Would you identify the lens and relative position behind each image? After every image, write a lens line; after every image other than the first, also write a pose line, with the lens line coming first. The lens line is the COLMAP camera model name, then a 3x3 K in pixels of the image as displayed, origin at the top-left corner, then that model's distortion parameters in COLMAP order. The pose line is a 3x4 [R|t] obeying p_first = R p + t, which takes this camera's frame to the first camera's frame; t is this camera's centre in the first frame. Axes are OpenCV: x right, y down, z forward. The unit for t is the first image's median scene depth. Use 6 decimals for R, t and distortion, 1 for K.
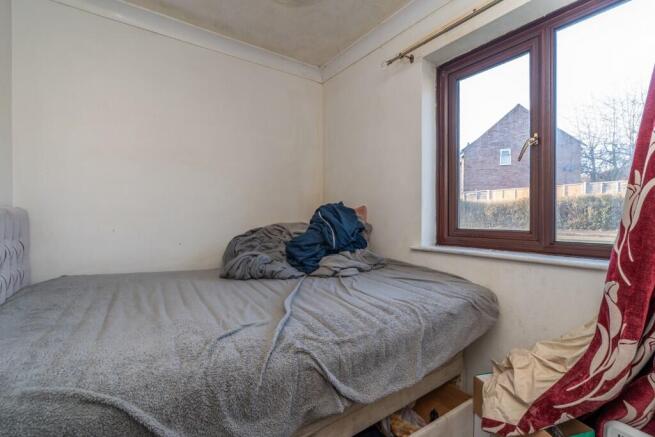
lens RADIAL K [[292.0, 0, 326.9], [0, 292.0, 216.5], [0, 0, 1]] dist [-0.001086, -0.000023]
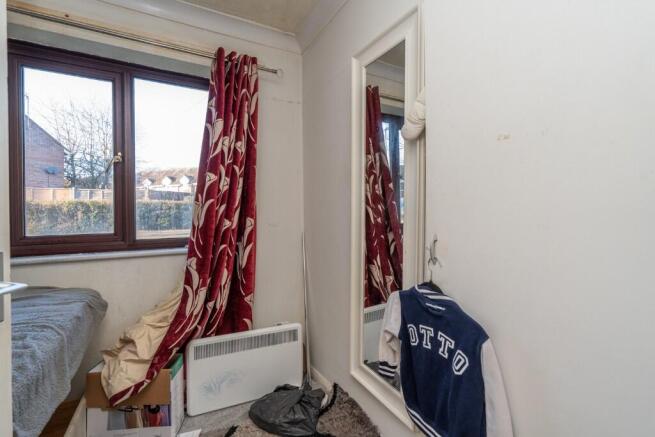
lens RADIAL K [[292.0, 0, 326.9], [0, 292.0, 216.5], [0, 0, 1]] dist [-0.001086, -0.000023]
pose [[0.099706, 0.001303, 0.995016, -0.451190], [0.013282, 0.999908, -0.002640, -0.003631], [-0.994928, 0.013479, 0.099680, 0.029425]]
